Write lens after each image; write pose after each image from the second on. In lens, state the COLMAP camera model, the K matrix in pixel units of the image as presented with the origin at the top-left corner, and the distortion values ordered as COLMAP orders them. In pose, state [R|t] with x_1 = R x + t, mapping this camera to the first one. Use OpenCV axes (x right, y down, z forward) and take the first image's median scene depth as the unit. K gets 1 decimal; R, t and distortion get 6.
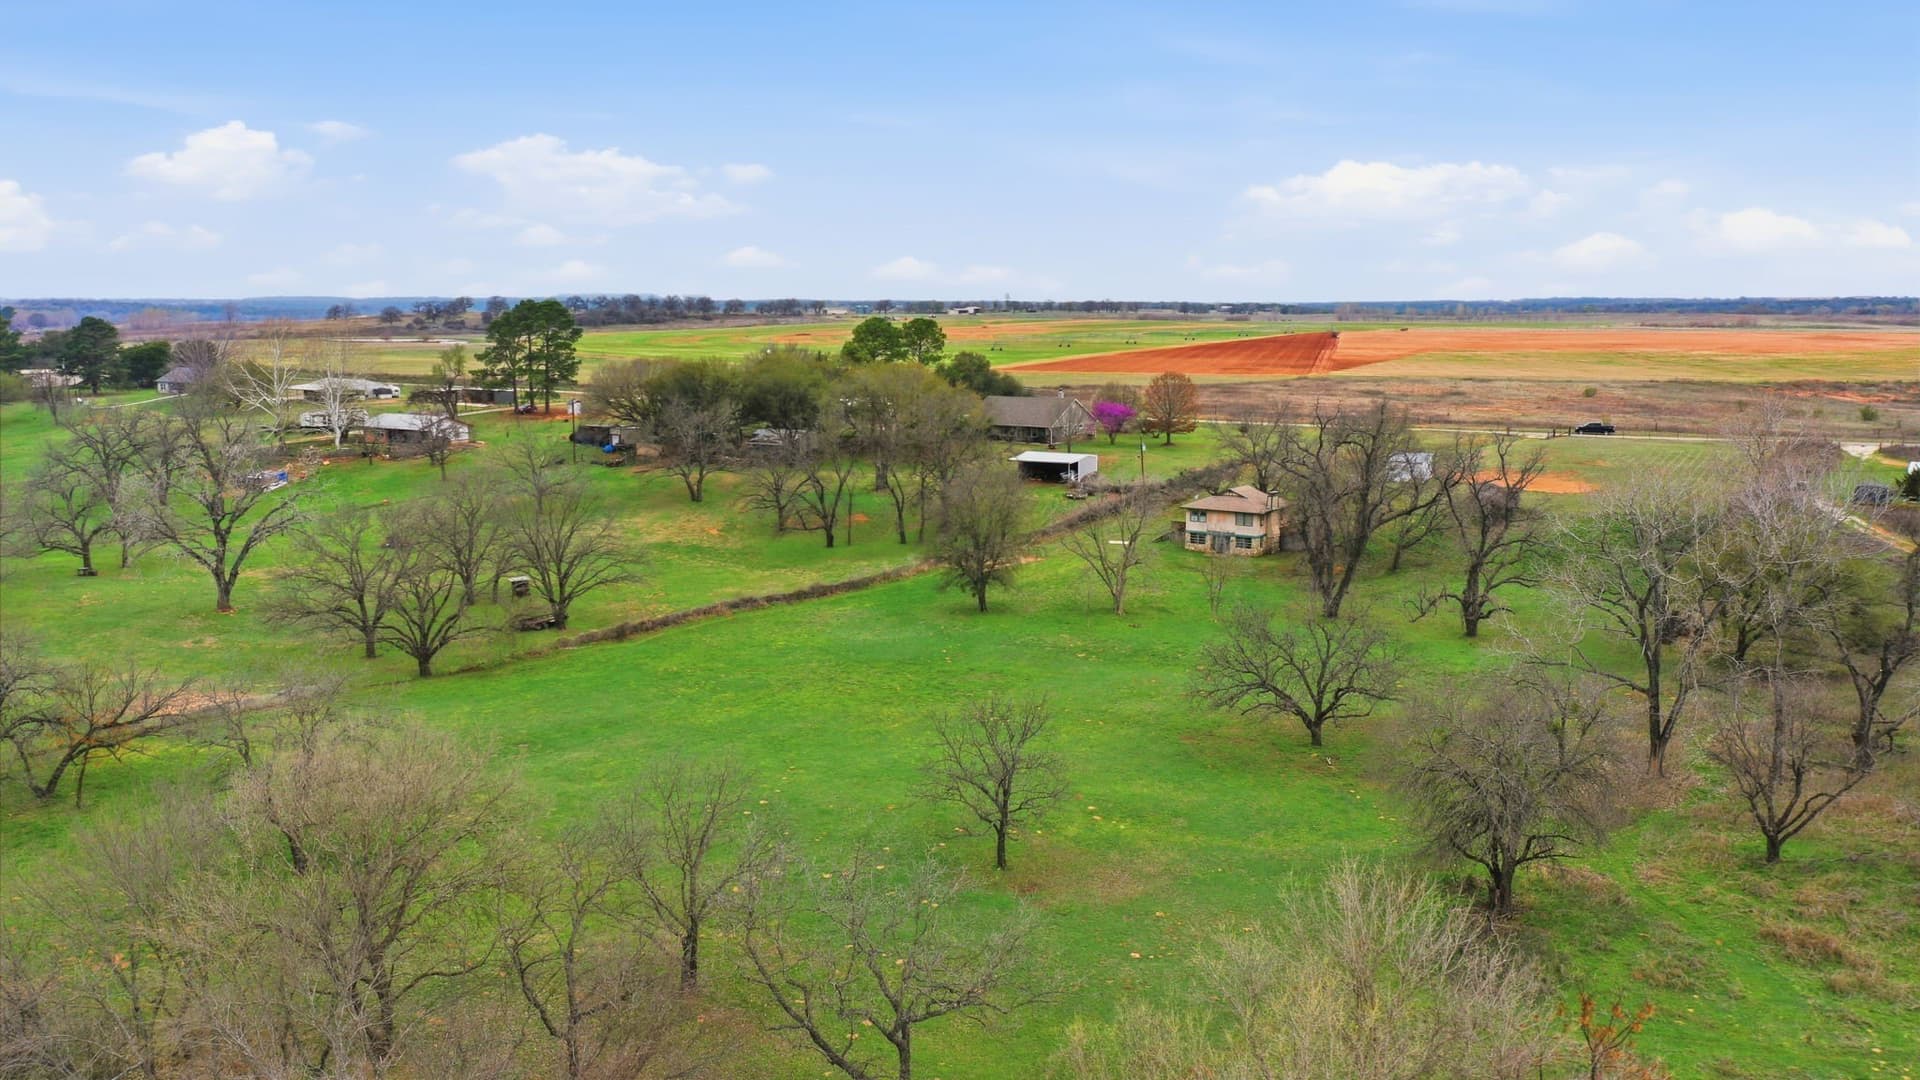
lens RADIAL K [[1523.8, 0, 947.7], [0, 1523.8, 538.8], [0, 0, 1]] dist [0.003378, 0.002182]
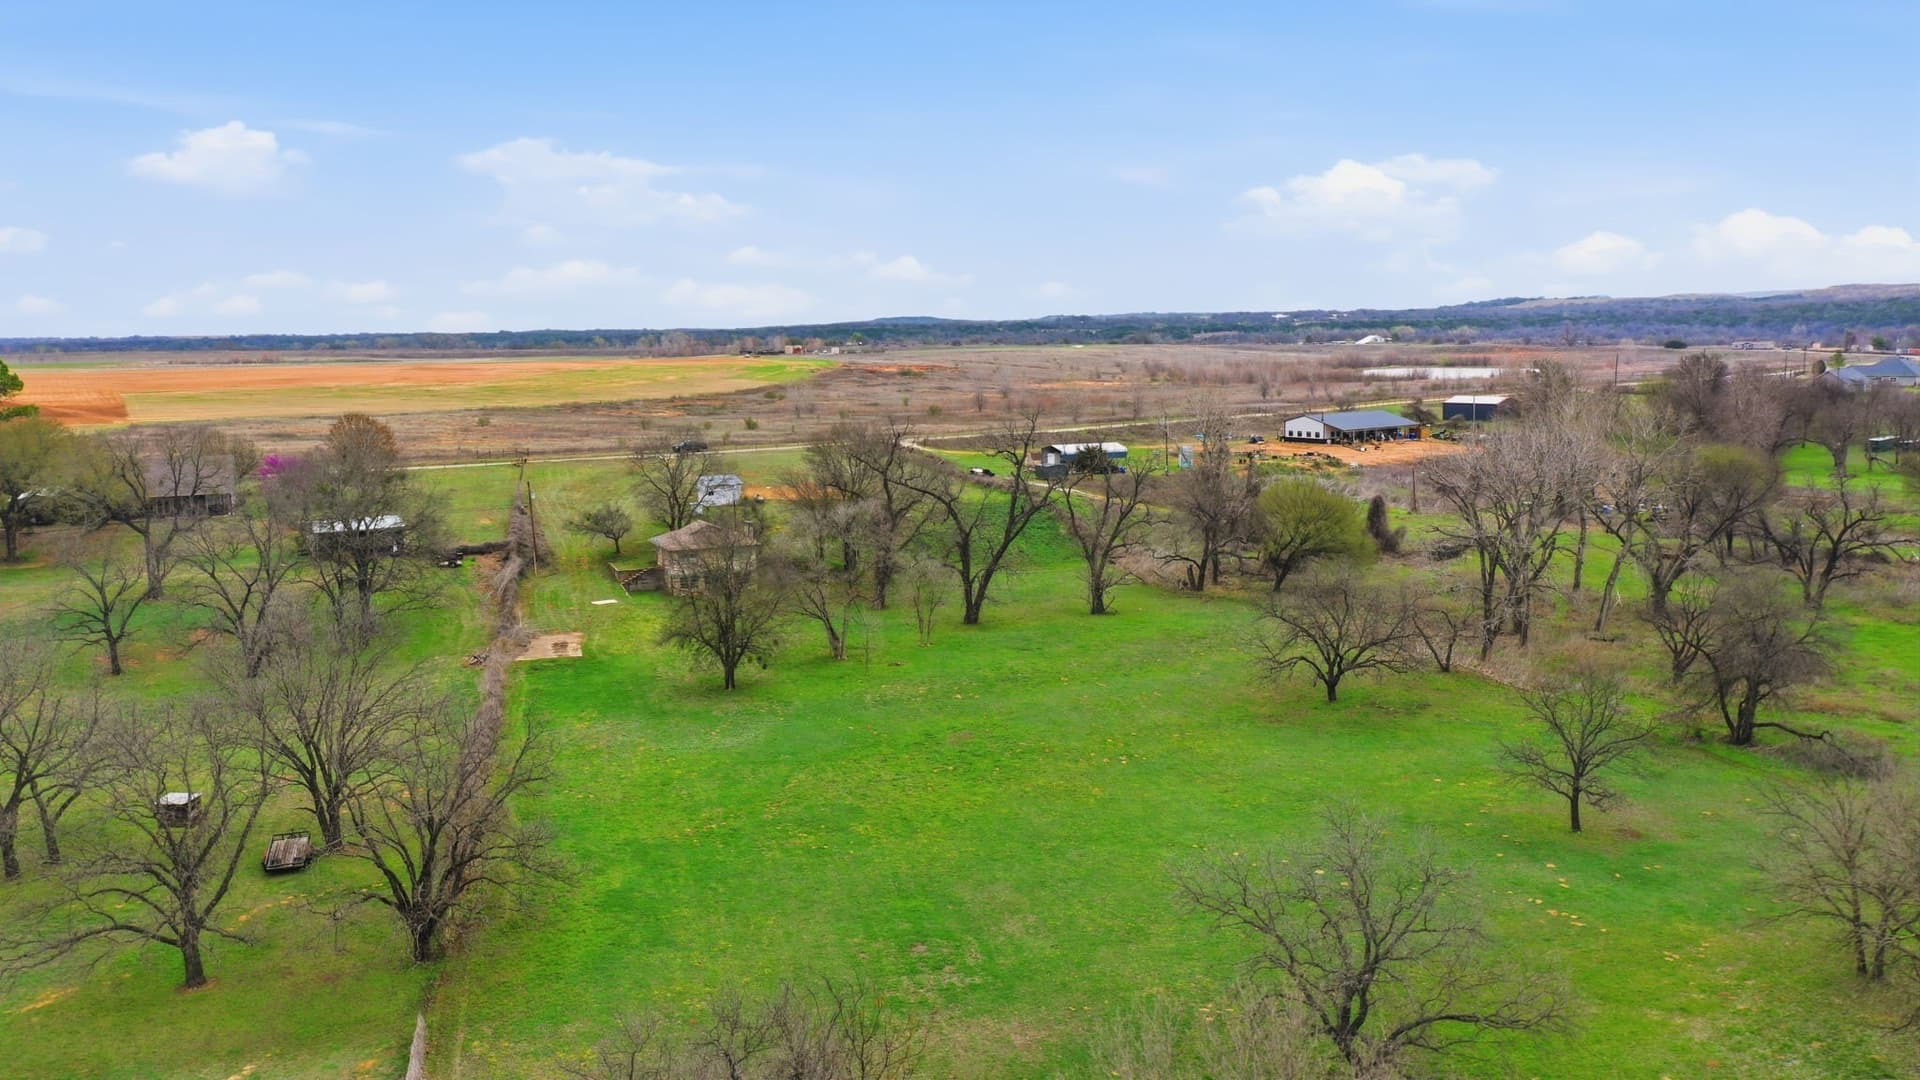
lens RADIAL K [[1523.8, 0, 957.1], [0, 1523.8, 543.5], [0, 0, 1]] dist [0.003378, 0.002182]
pose [[0.546200, -0.121494, 0.828797, -0.376371], [0.139990, 0.988750, 0.052685, -0.036481], [-0.825874, 0.087247, 0.557064, 0.267096]]
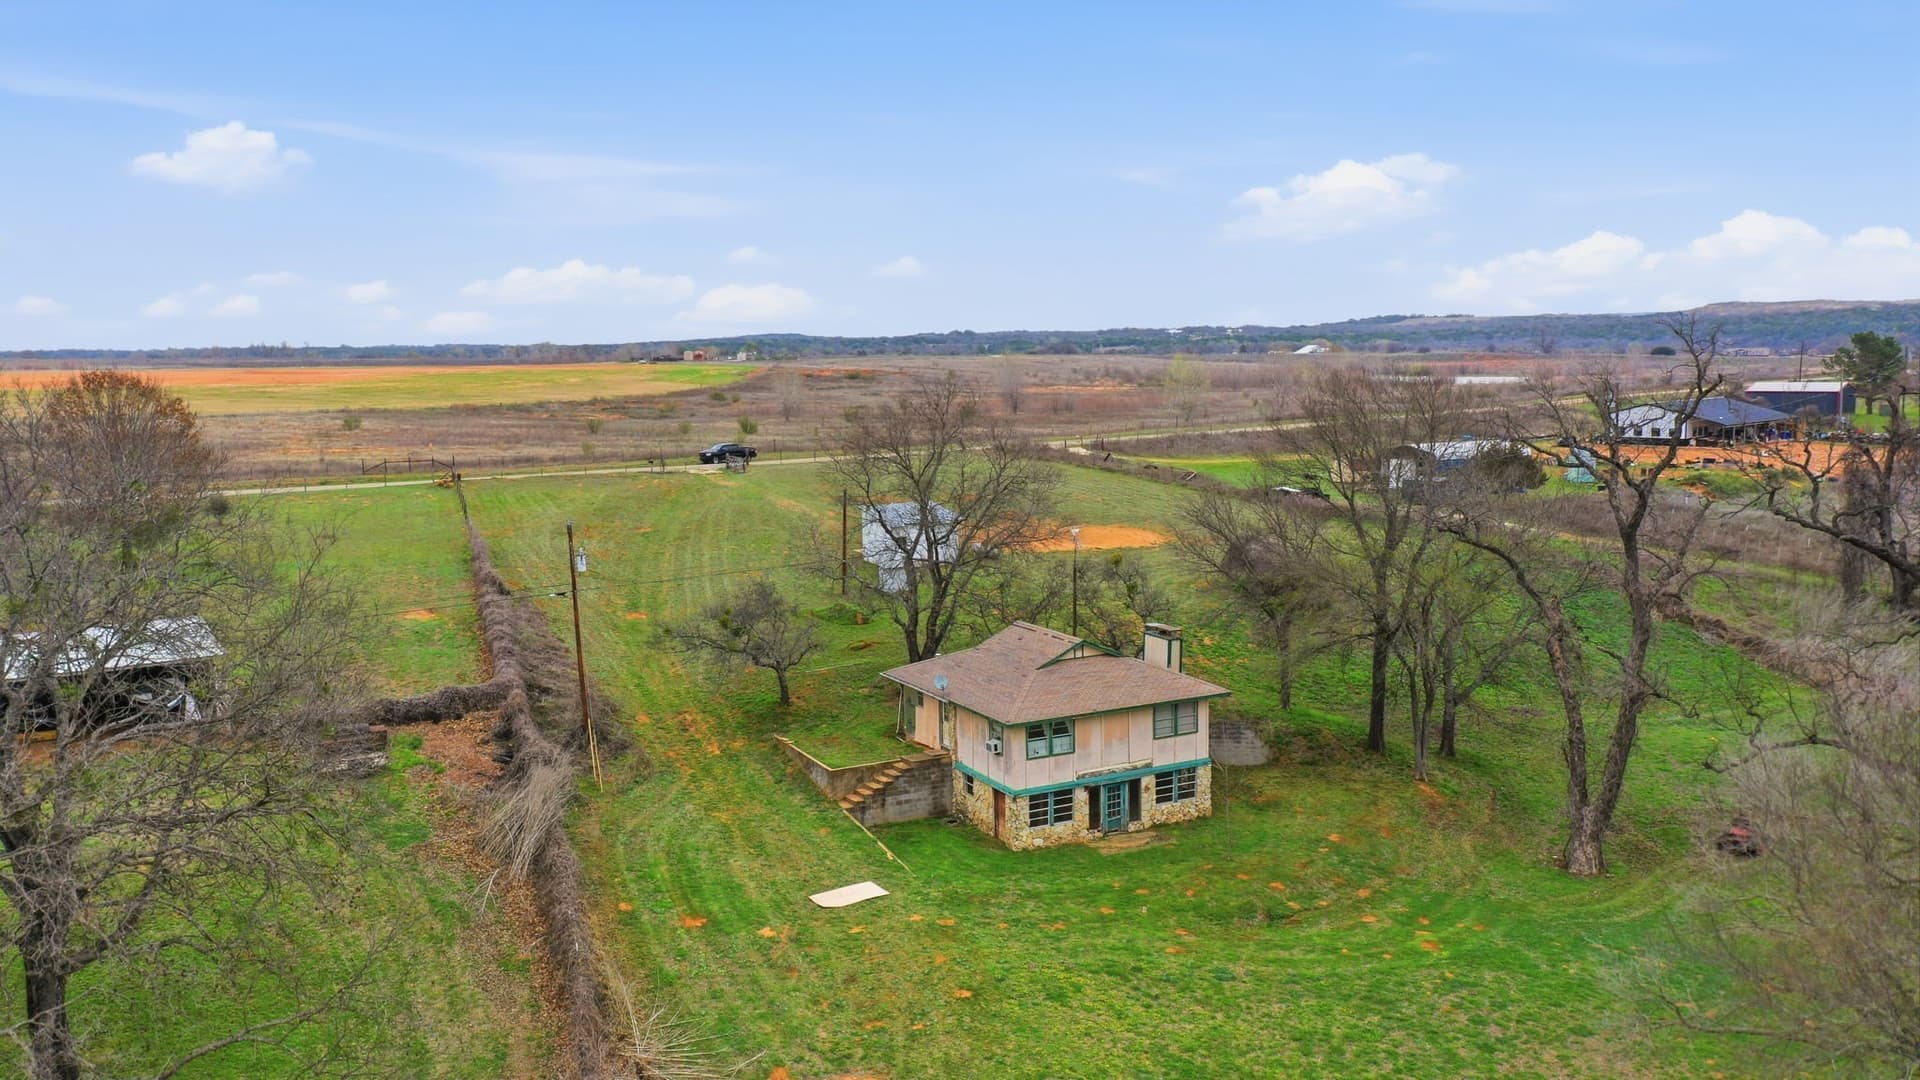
lens RADIAL K [[1523.8, 0, 969.3], [0, 1523.8, 534.2], [0, 0, 1]] dist [0.003378, 0.002182]
pose [[0.458649, -0.109559, 0.881838, -0.092550], [0.144914, 0.988307, 0.047417, -0.056659], [-0.876722, 0.106043, 0.469162, 0.642312]]
